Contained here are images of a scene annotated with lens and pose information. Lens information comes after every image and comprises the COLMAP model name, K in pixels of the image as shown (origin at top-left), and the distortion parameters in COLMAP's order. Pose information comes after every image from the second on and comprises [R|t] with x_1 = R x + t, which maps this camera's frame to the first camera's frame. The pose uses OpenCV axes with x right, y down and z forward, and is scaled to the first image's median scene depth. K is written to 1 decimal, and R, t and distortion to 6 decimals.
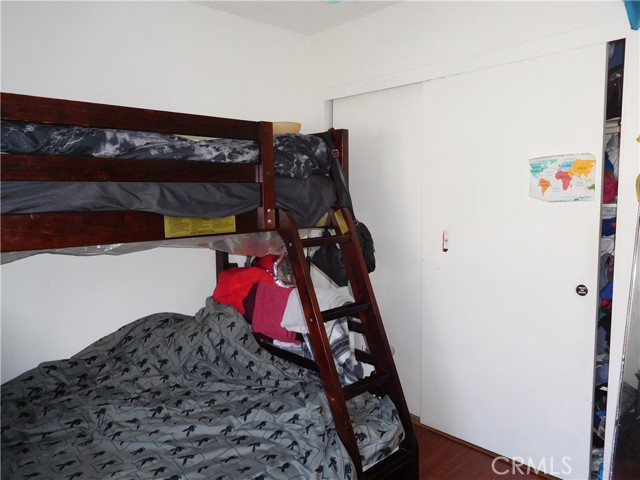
lens RADIAL K [[479.1, 0, 318.4], [0, 479.1, 243.9], [0, 0, 1]] dist [-0.014396, 0.002076]
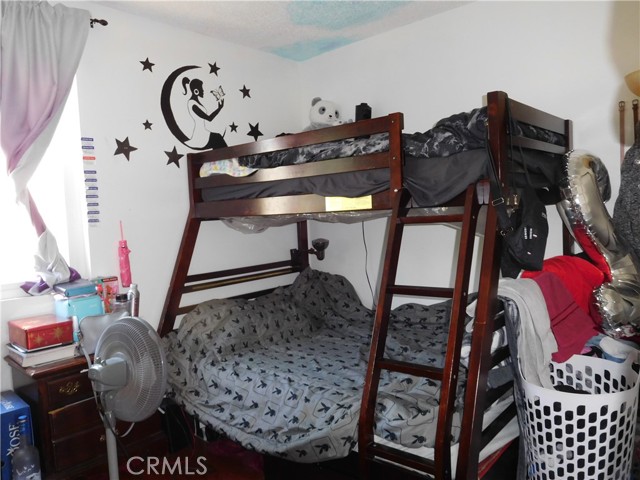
lens RADIAL K [[479.1, 0, 318.4], [0, 479.1, 243.9], [0, 0, 1]] dist [-0.014396, 0.002076]
pose [[0.095689, 0.073222, -0.992715, 1.069151], [-0.055054, 0.996154, 0.068169, -0.010776], [0.993888, 0.048130, 0.099352, 0.742794]]
